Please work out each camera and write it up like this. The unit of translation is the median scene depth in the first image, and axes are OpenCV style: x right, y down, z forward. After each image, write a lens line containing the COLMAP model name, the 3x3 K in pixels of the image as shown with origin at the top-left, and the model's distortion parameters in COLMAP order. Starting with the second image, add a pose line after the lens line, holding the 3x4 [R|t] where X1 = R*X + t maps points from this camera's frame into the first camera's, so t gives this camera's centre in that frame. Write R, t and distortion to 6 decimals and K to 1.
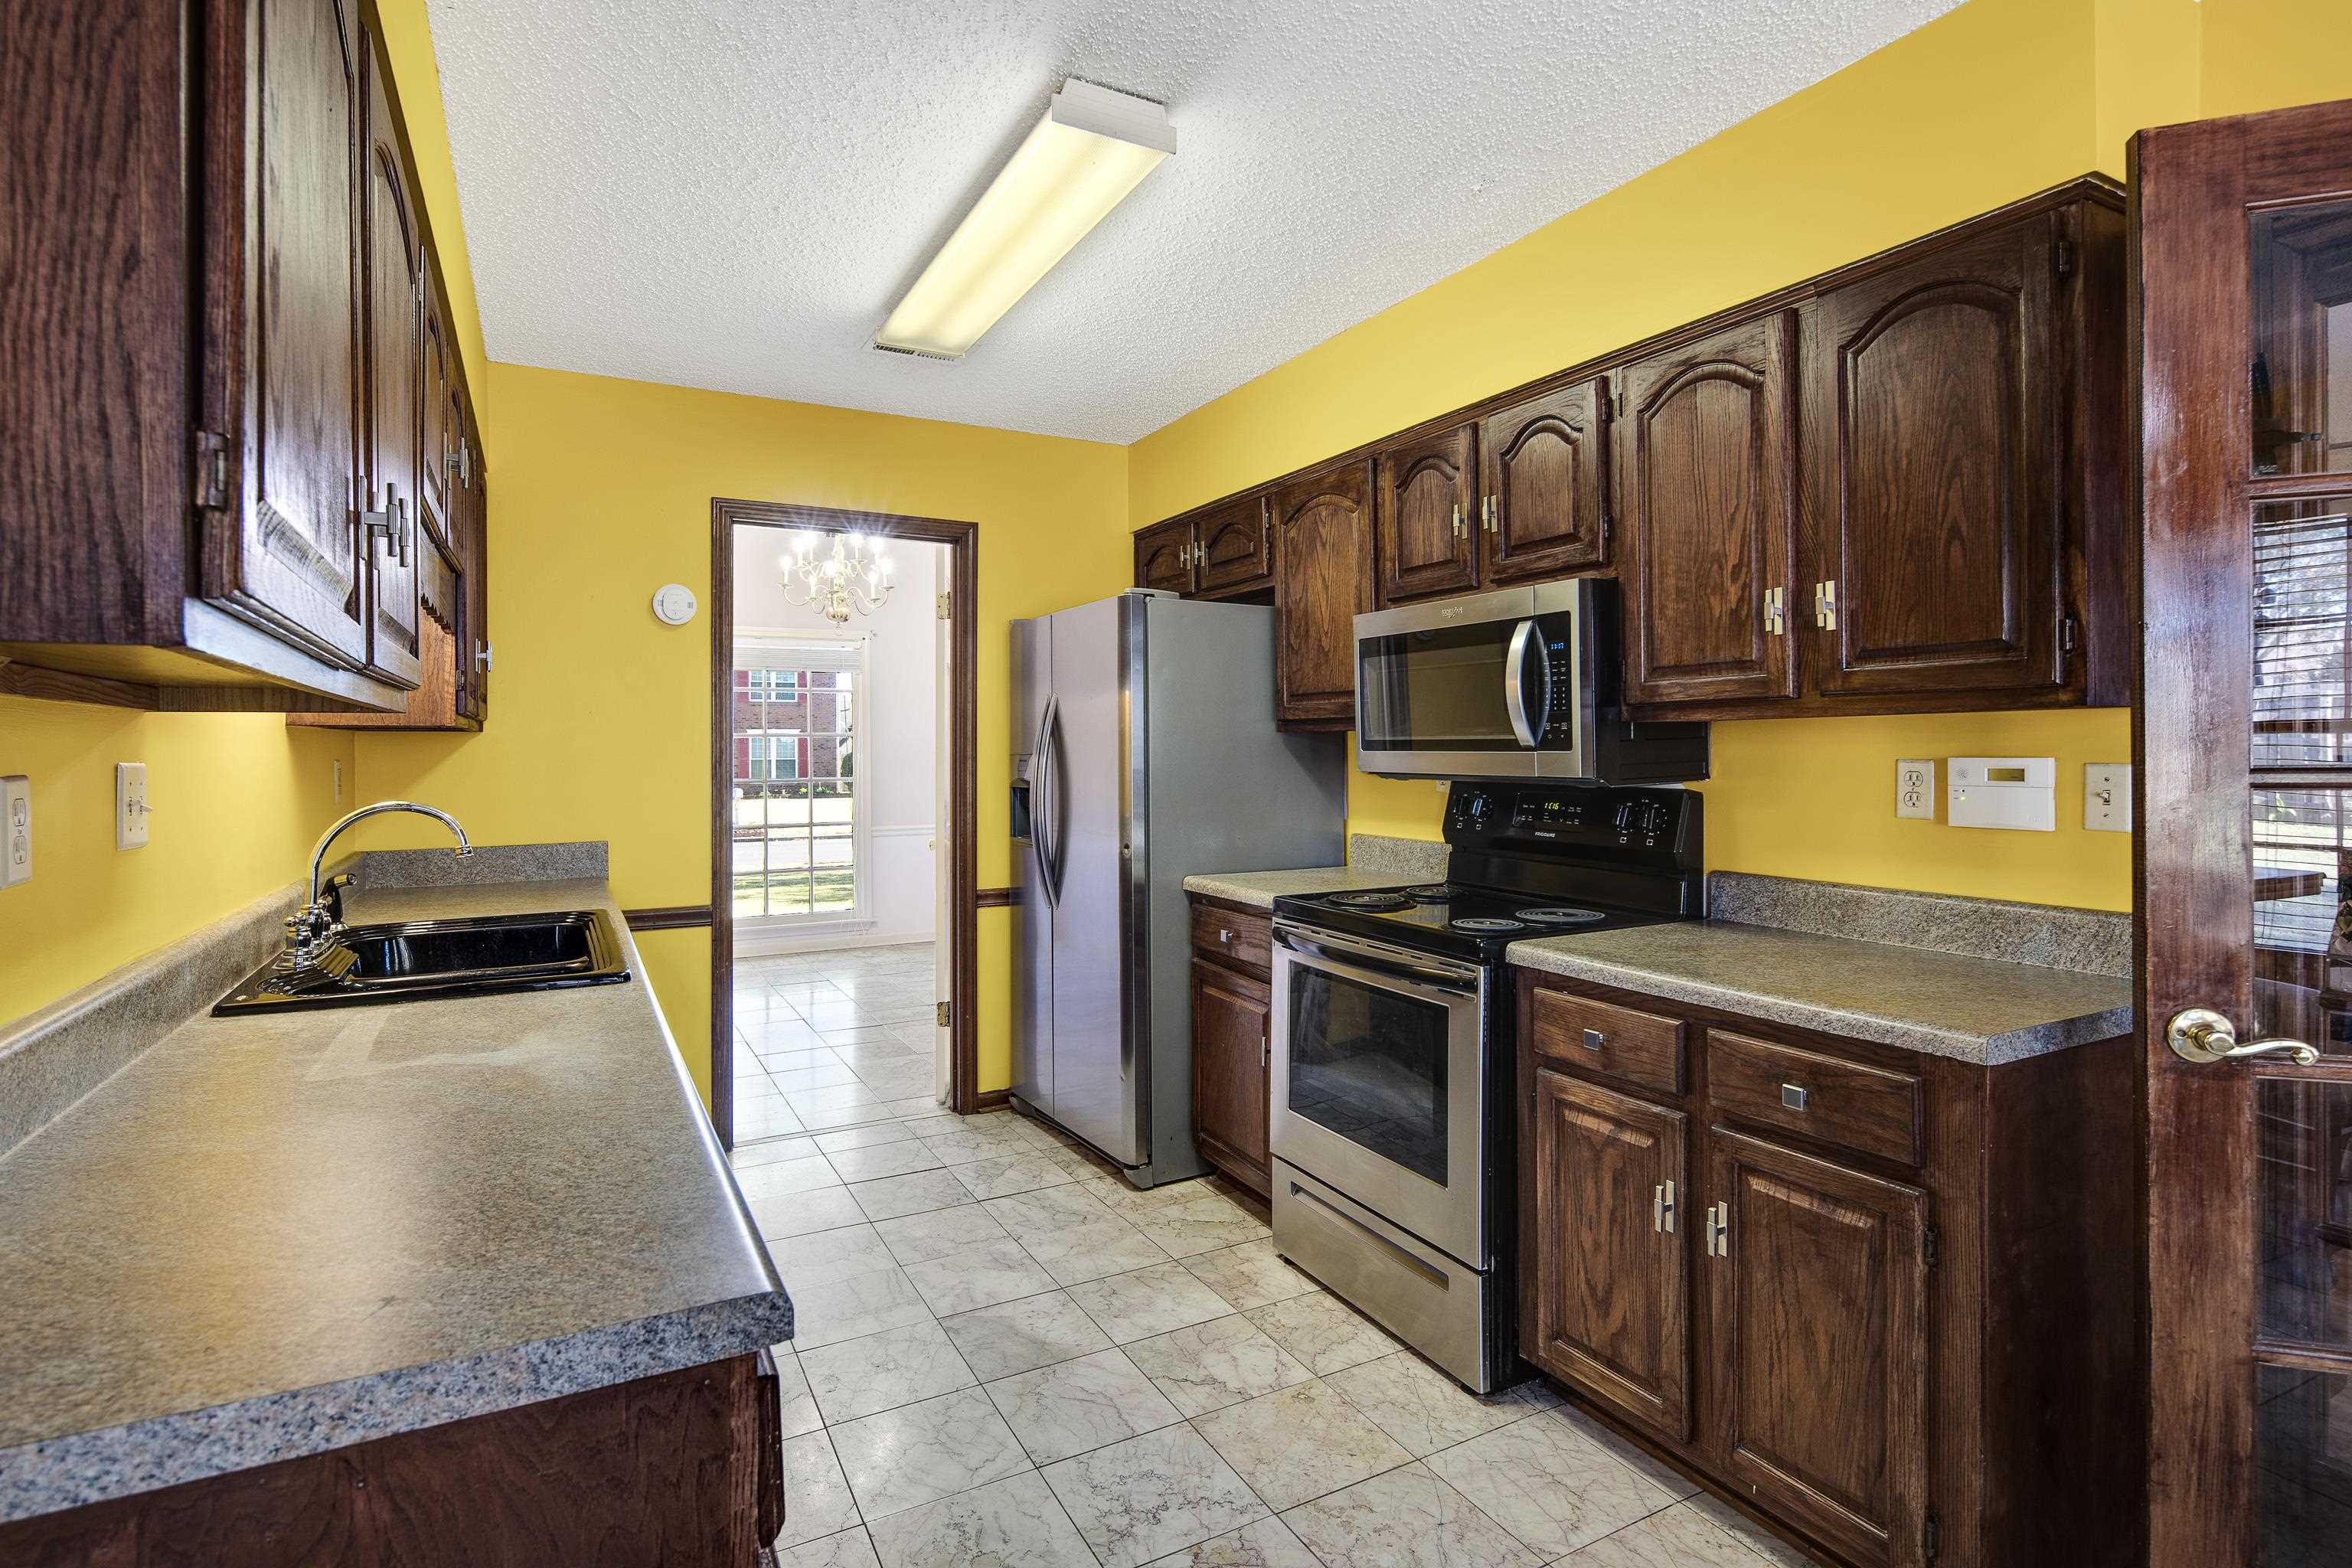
lens RADIAL K [[1140.0, 0, 1170.4], [0, 1140.0, 778.7], [0, 0, 1]] dist [0.001198, -0.000117]
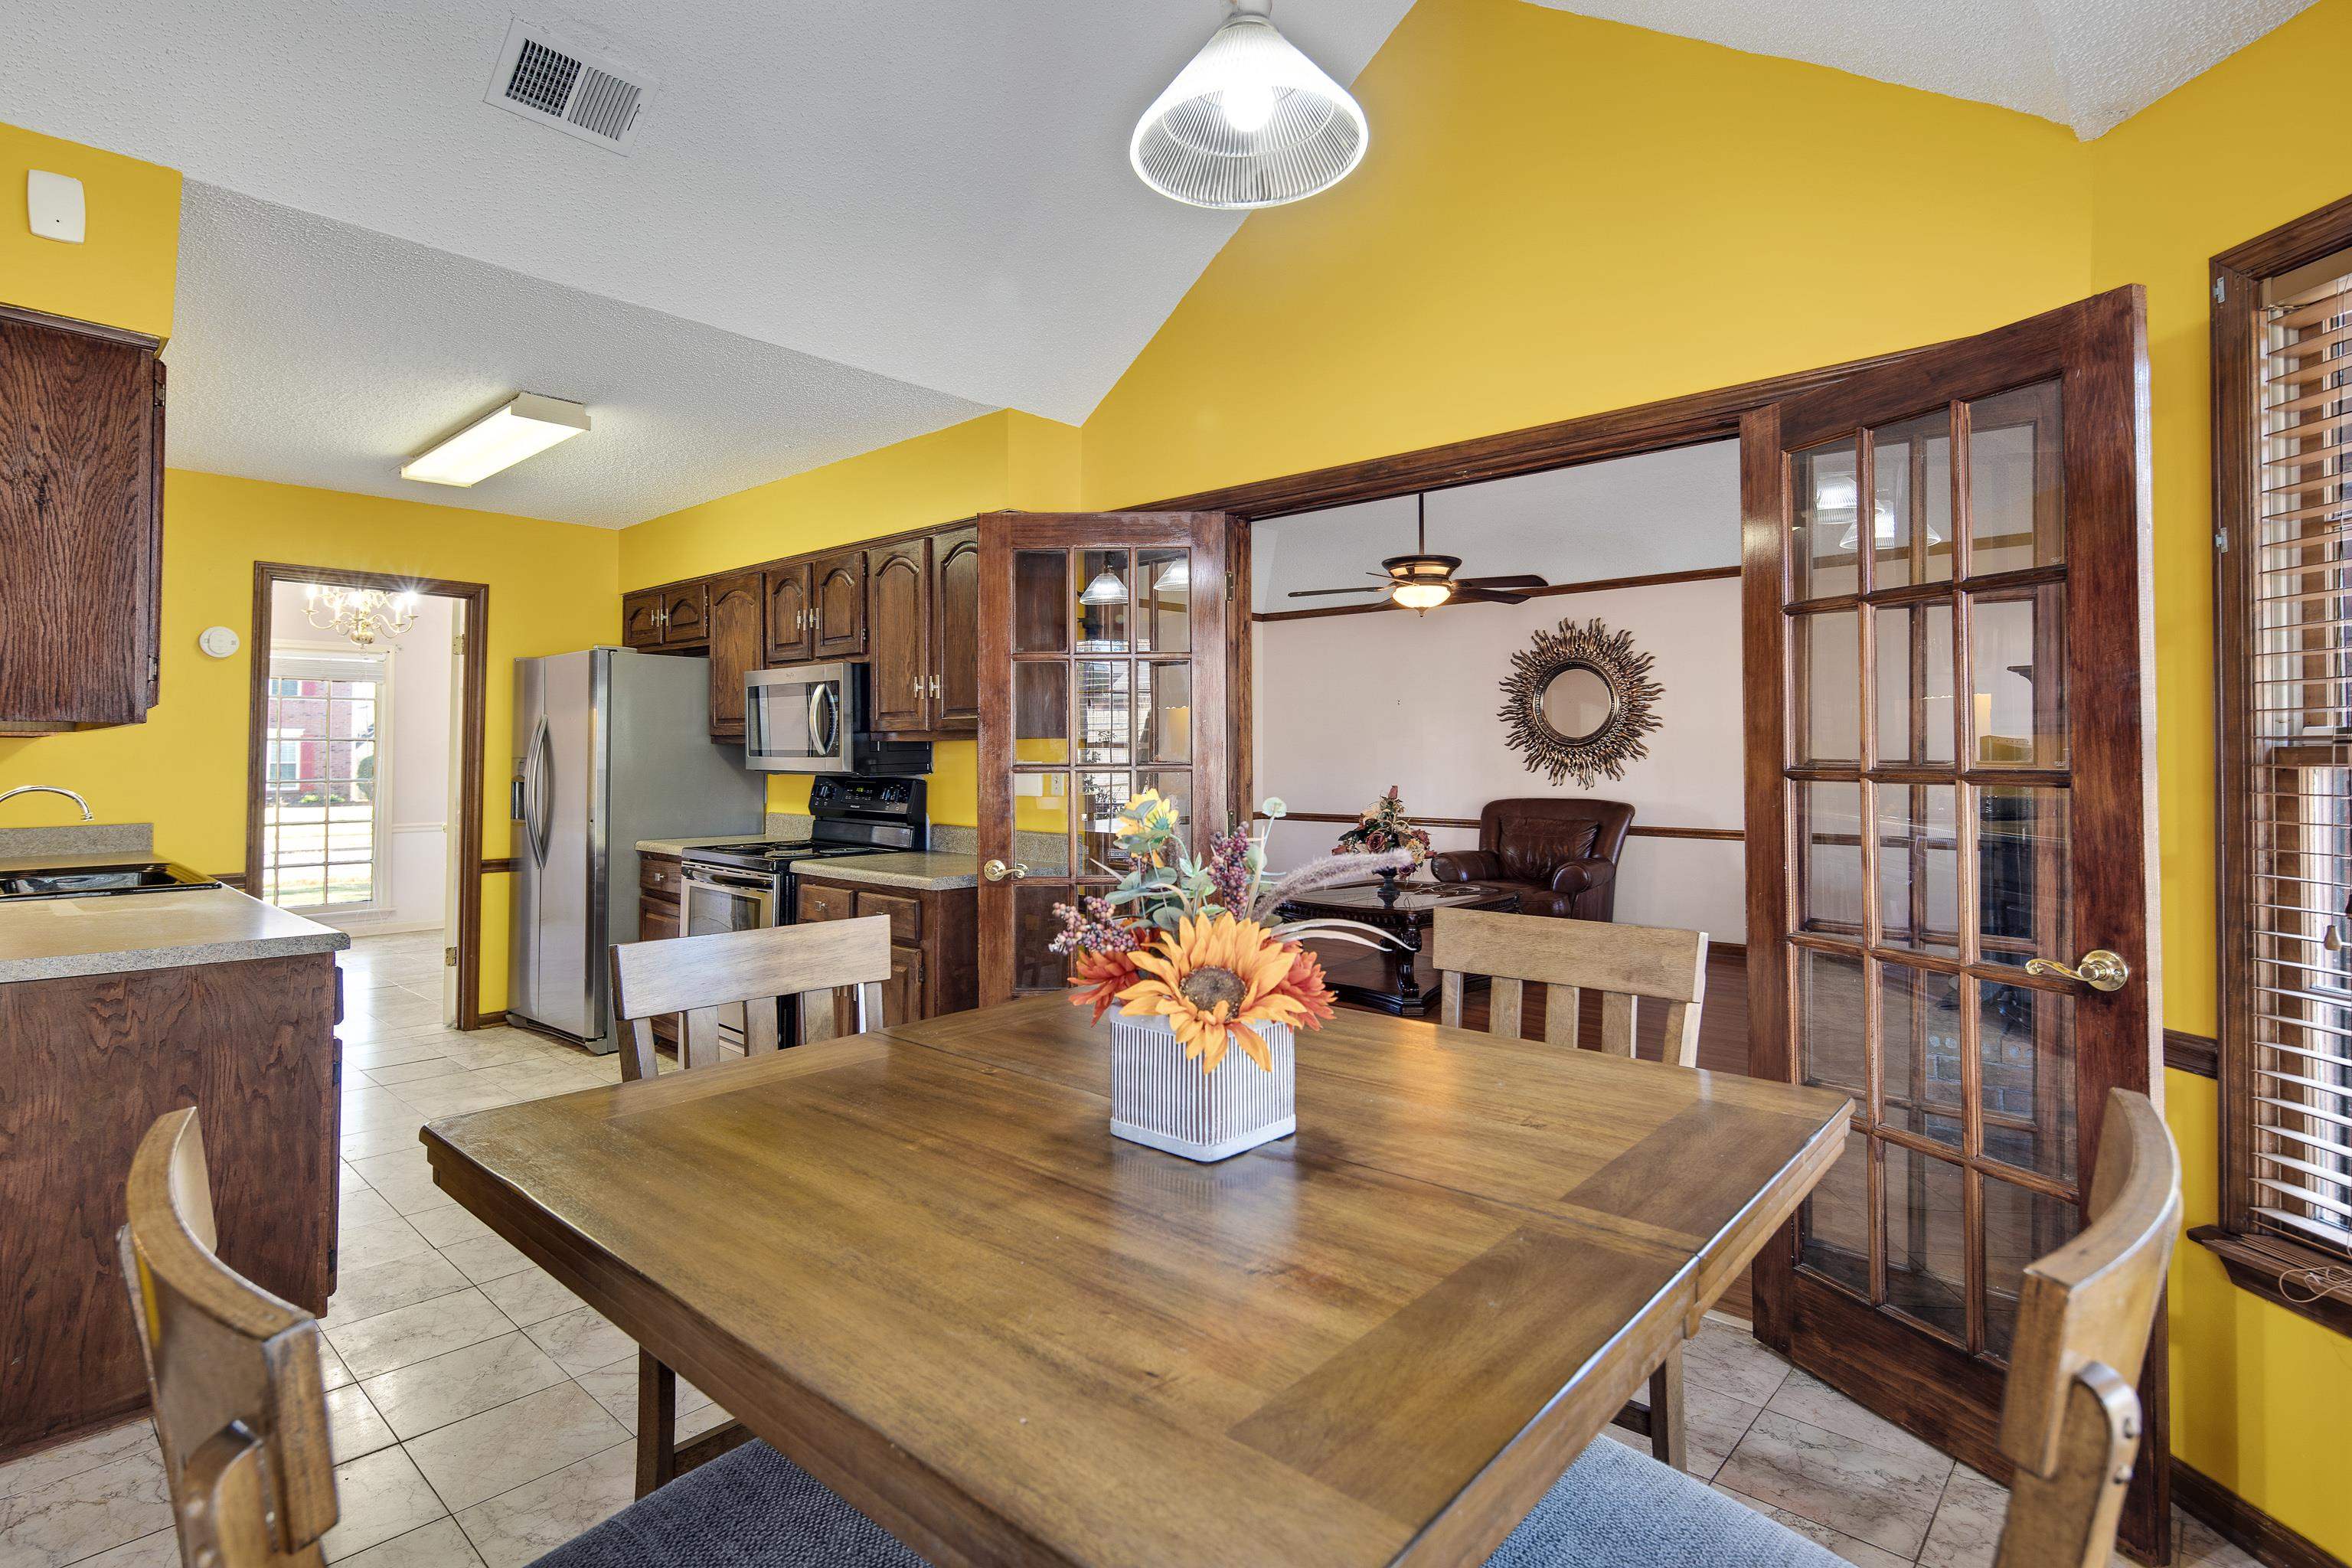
lens RADIAL K [[1140.0, 0, 1158.9], [0, 1140.0, 737.9], [0, 0, 1]] dist [0.001198, -0.000117]
pose [[0.945355, 0.010533, 0.325873, 0.168416], [0.002850, 0.999173, -0.040563, 0.014198], [-0.326031, 0.039275, 0.944543, -0.615080]]
